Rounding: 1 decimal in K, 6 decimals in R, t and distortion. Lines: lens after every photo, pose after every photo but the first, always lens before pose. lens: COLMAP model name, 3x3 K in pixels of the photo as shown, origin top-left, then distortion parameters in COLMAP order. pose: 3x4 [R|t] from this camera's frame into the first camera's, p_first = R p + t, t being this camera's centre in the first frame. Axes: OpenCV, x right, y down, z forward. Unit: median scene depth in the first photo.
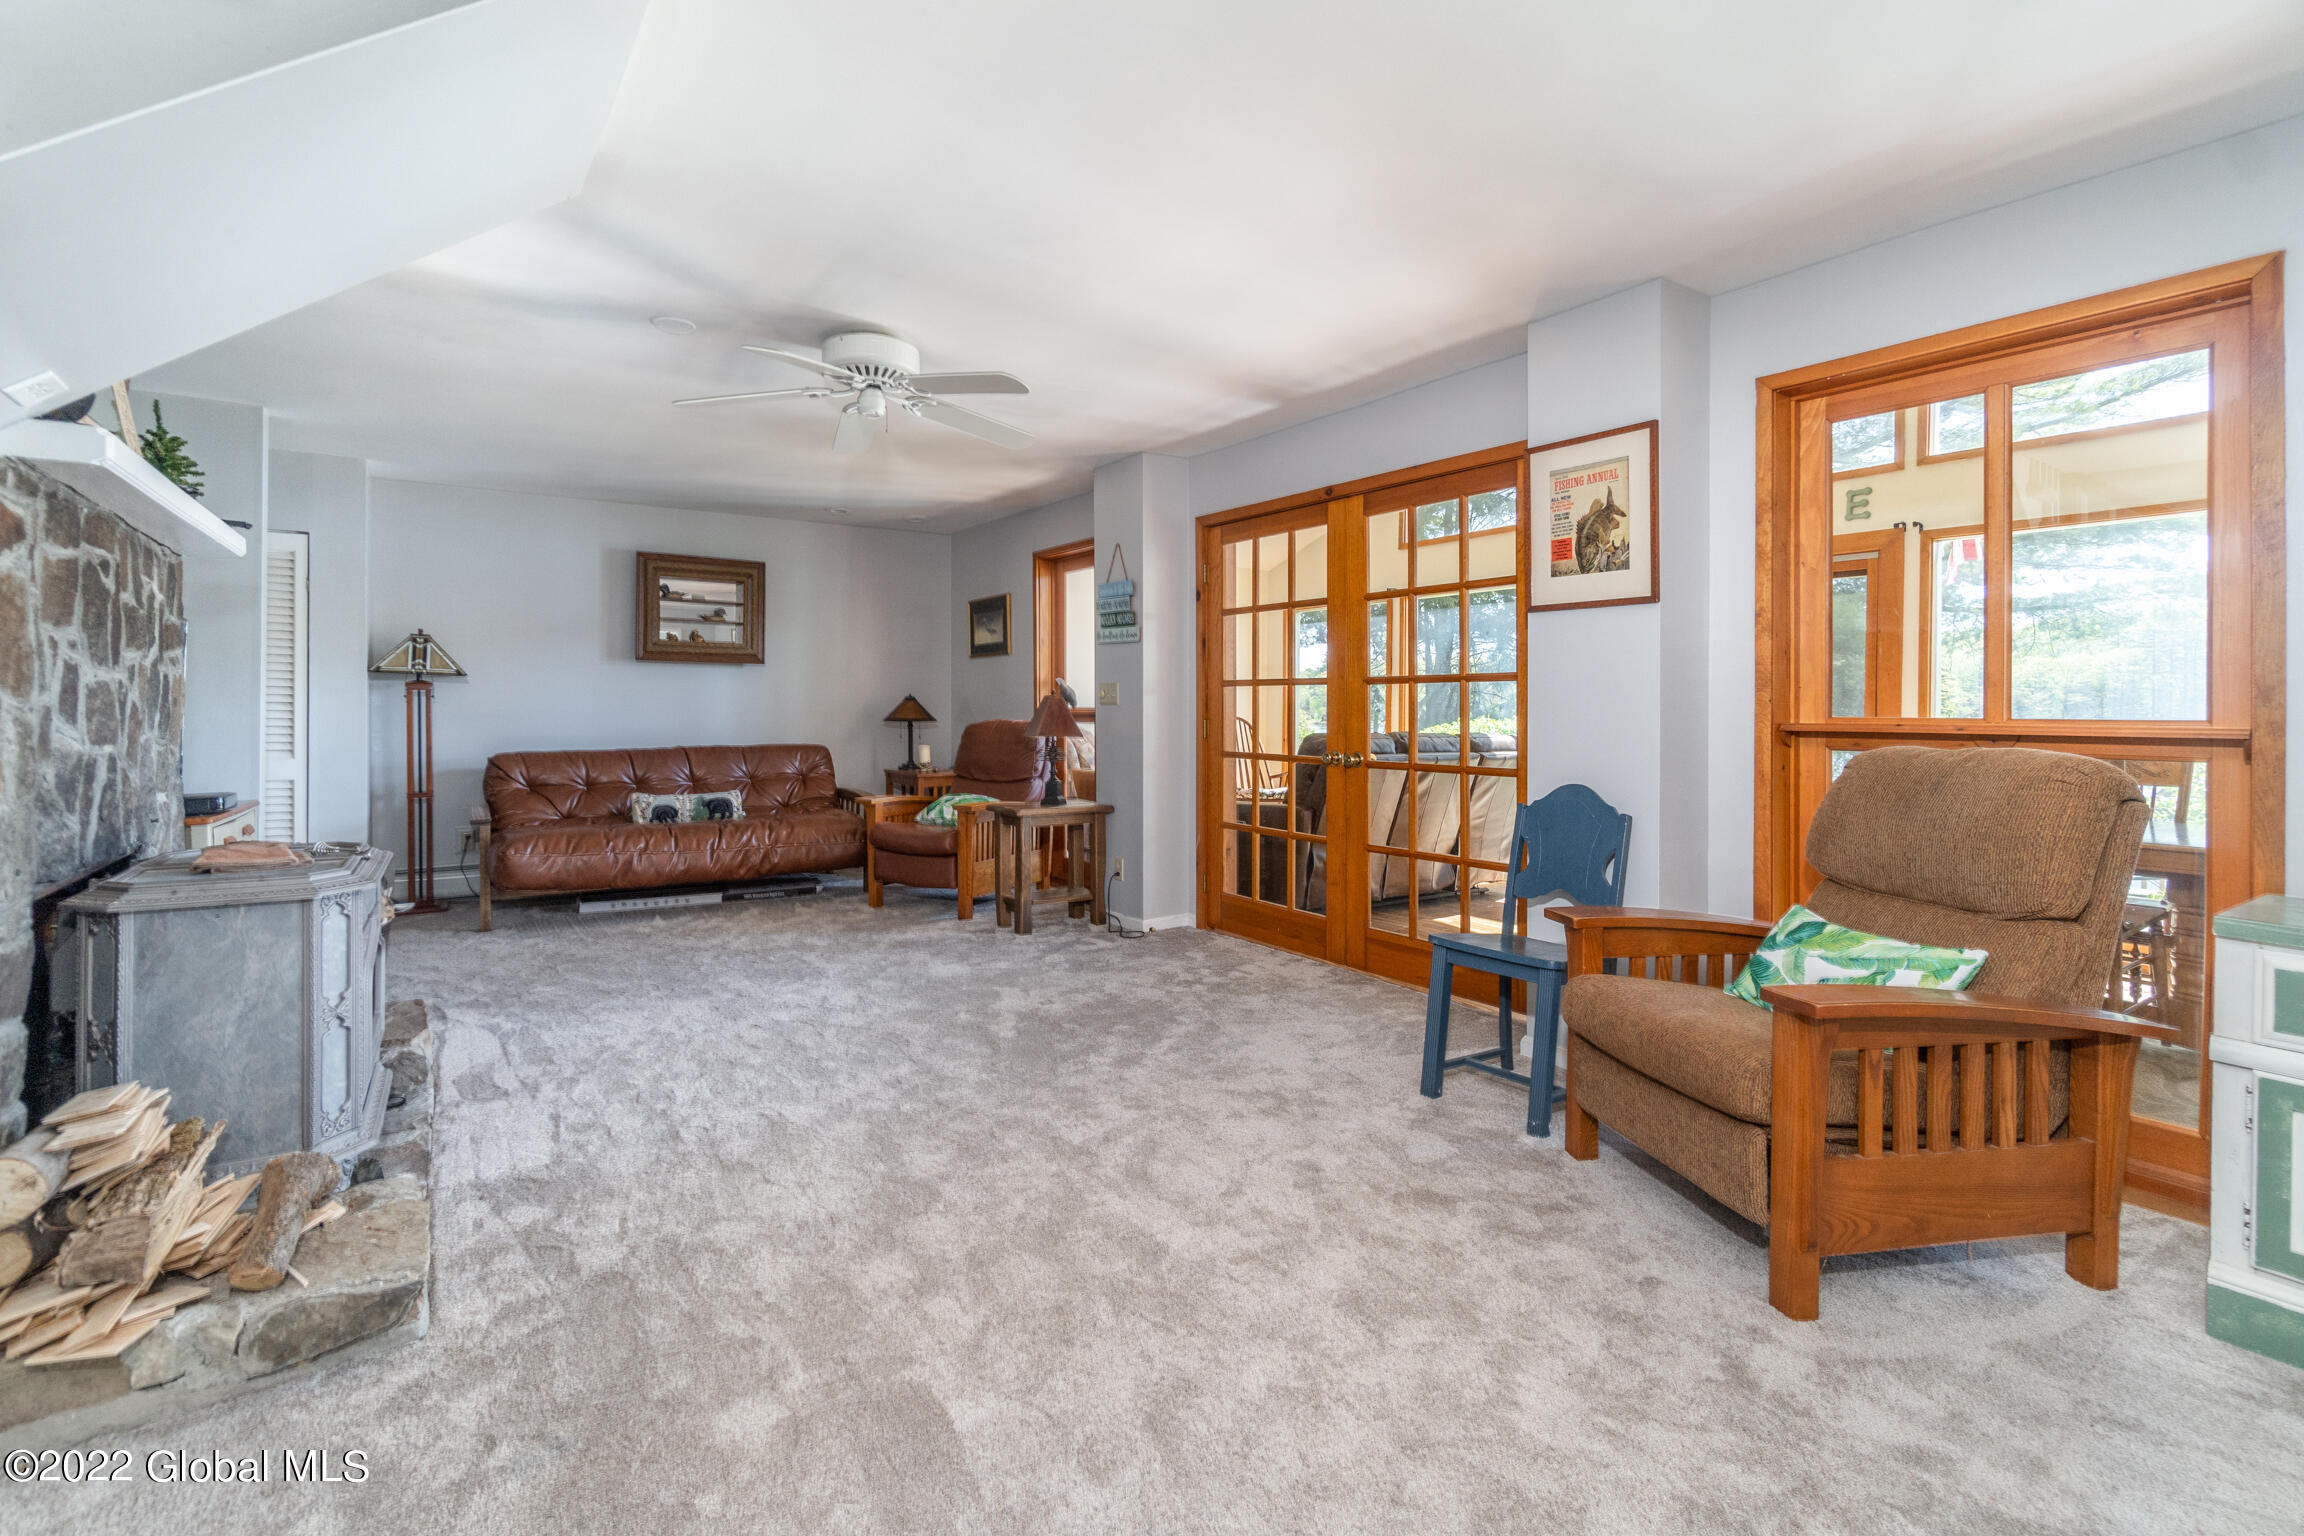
lens RADIAL K [[996.2, 0, 1115.5], [0, 996.2, 718.1], [0, 0, 1]] dist [0.025777, 0.000200]
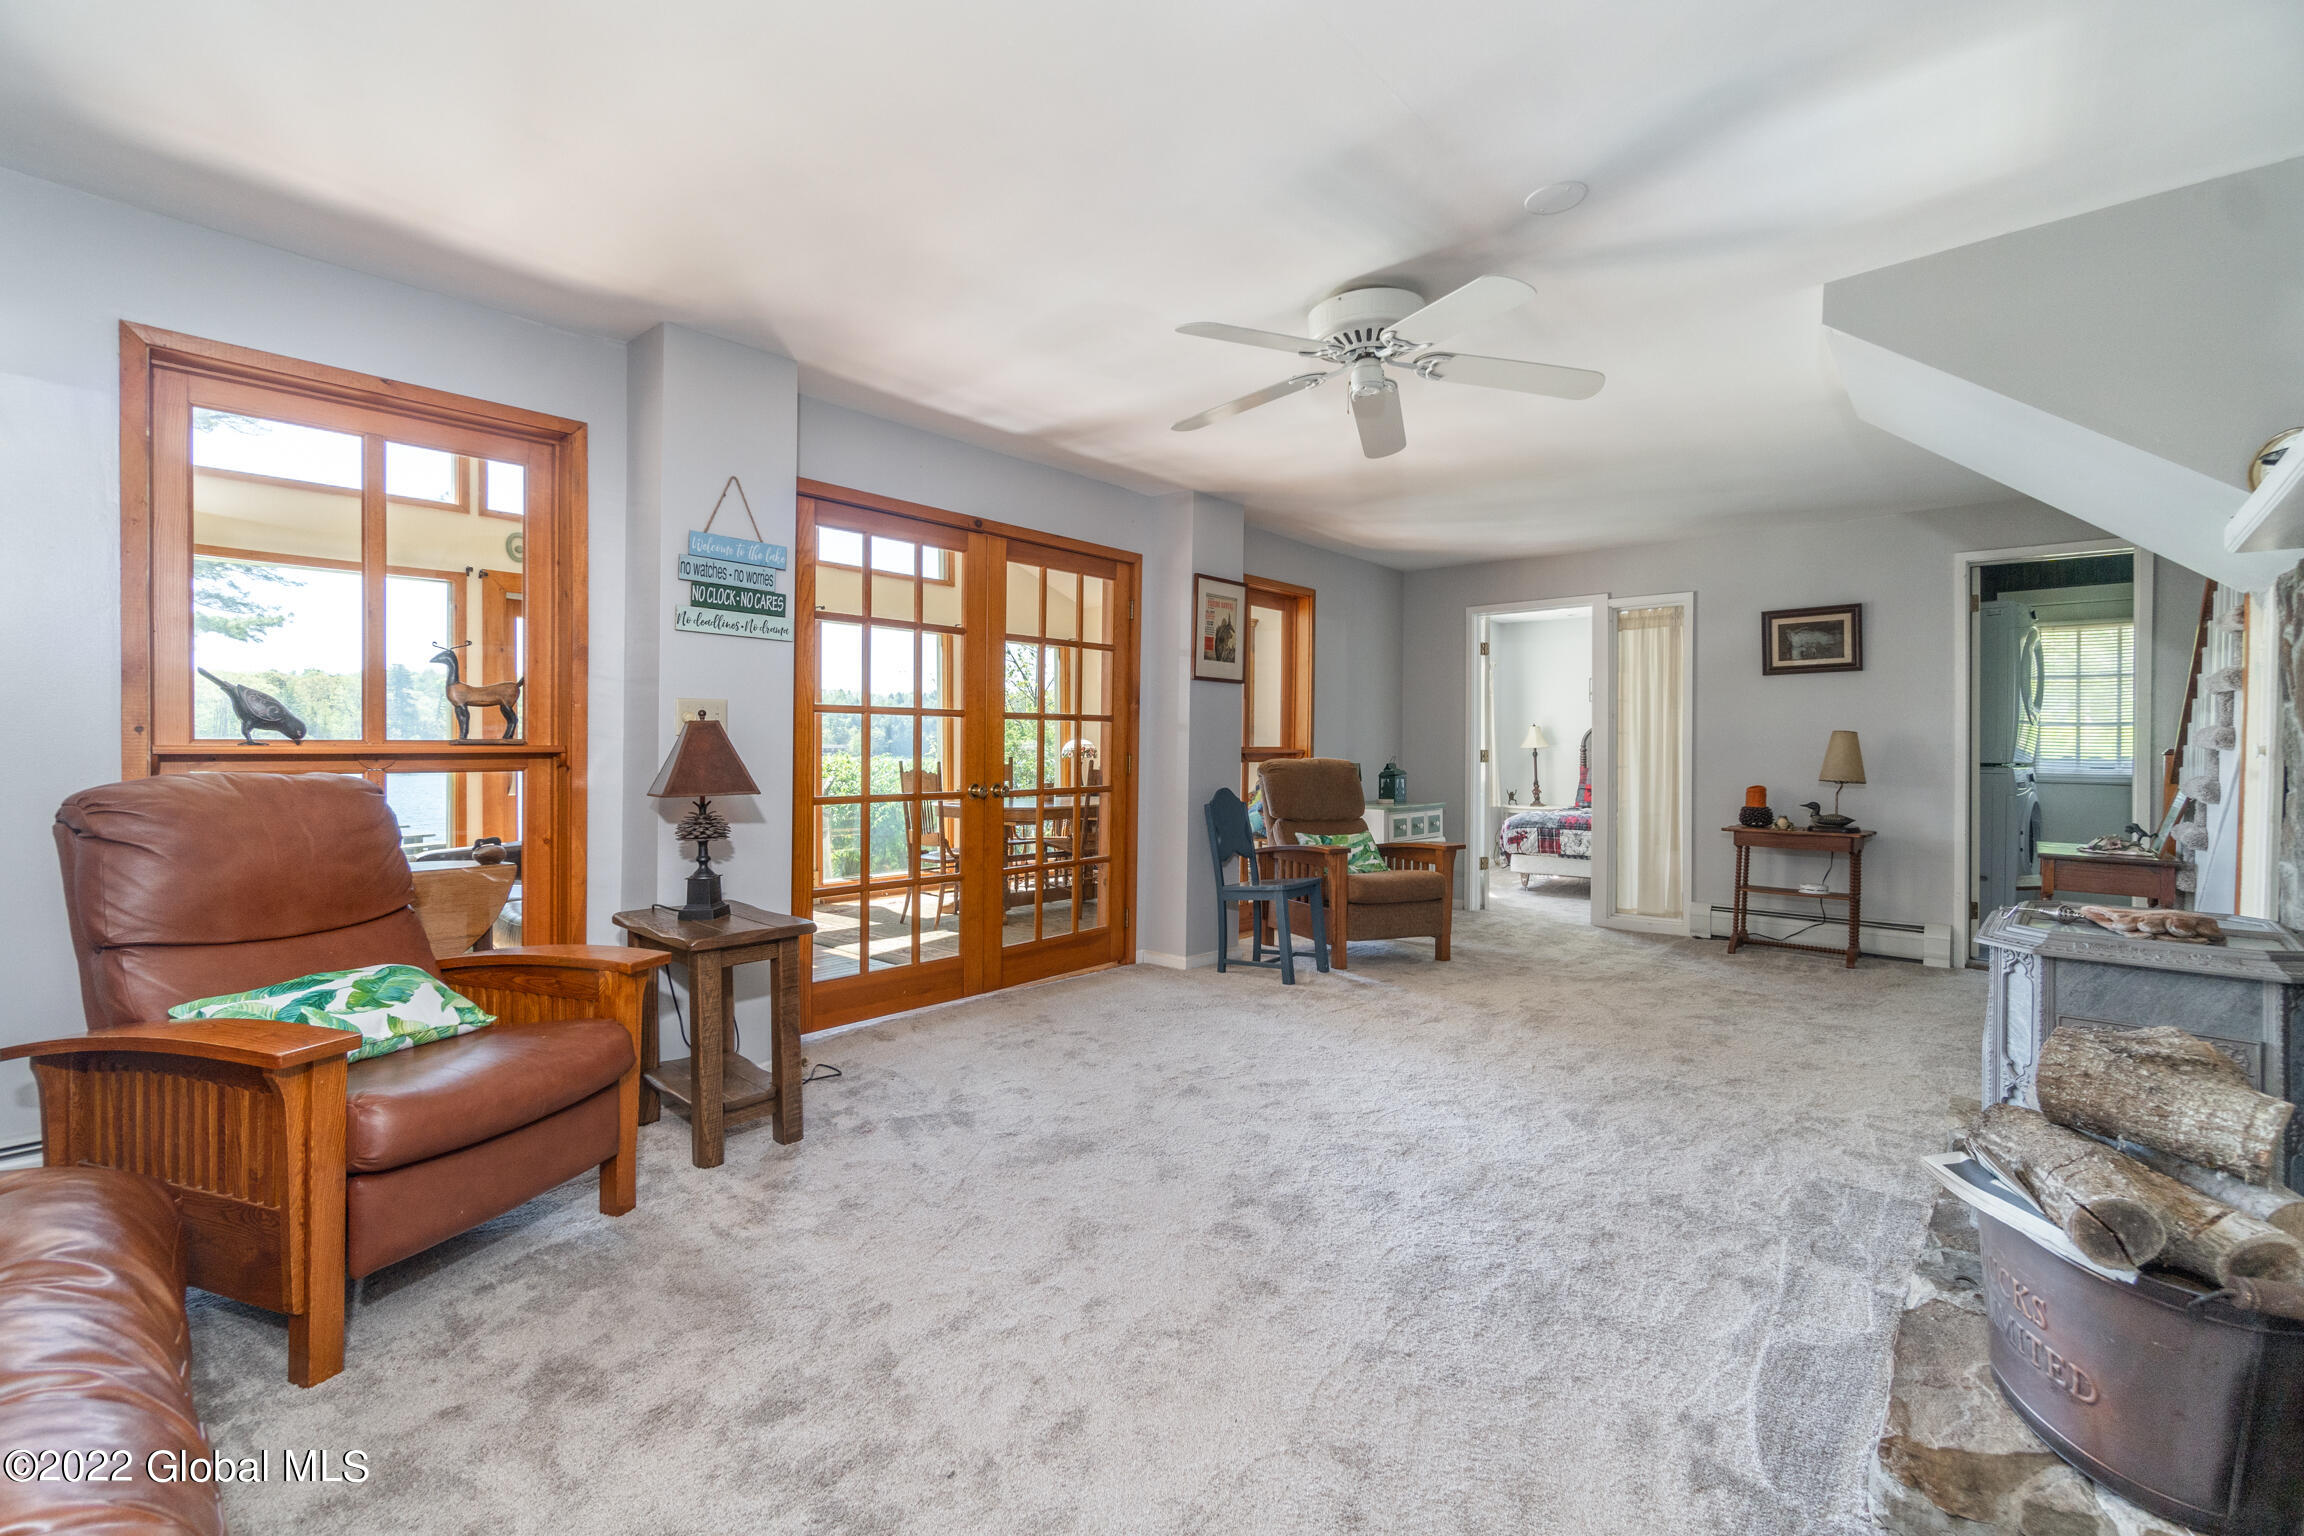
lens RADIAL K [[996.2, 0, 1115.5], [0, 996.2, 718.1], [0, 0, 1]] dist [0.025777, 0.000200]
pose [[-0.207539, 0.021522, 0.977990, -0.858013], [0.002616, 0.999767, -0.021446, -0.012051], [-0.978223, -0.001893, -0.207547, 1.174504]]
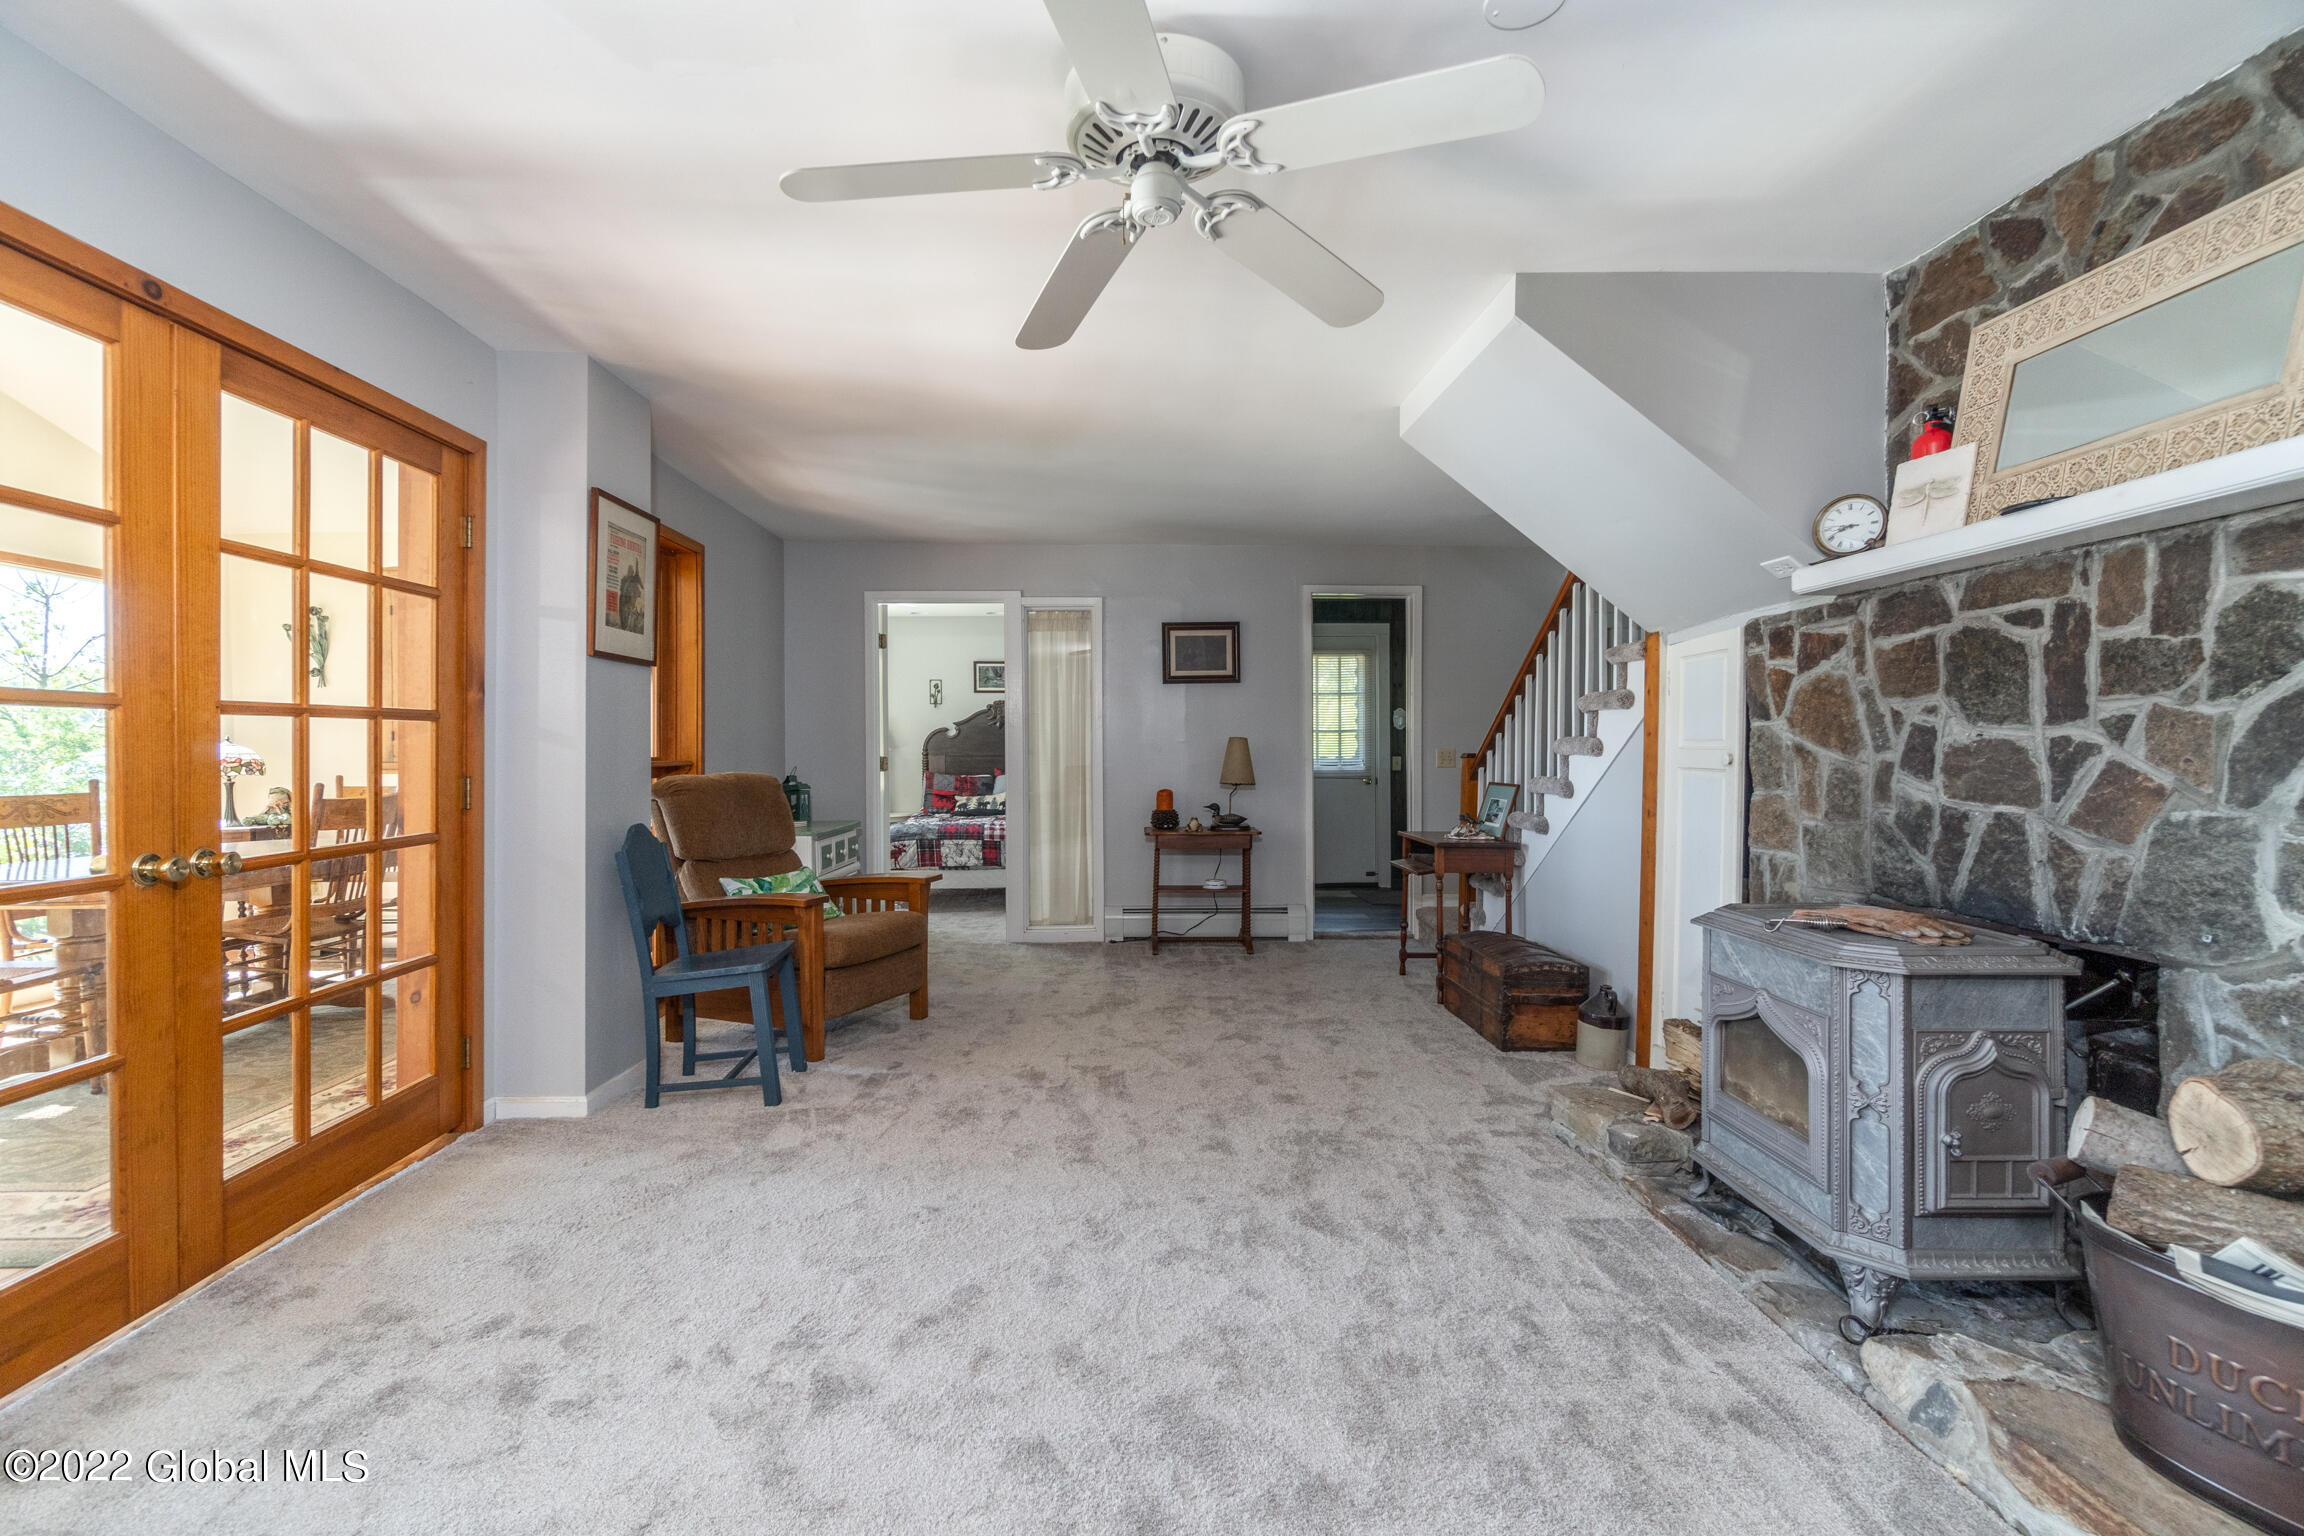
lens RADIAL K [[1002.4, 0, 1126.6], [0, 1002.4, 746.2], [0, 0, 1]] dist [-0.001698, -0.000317]
pose [[-0.828161, -0.003318, 0.560480, -0.455606], [0.002384, 0.999953, 0.009442, -0.021859], [-0.560485, 0.009156, -0.828114, 1.239788]]
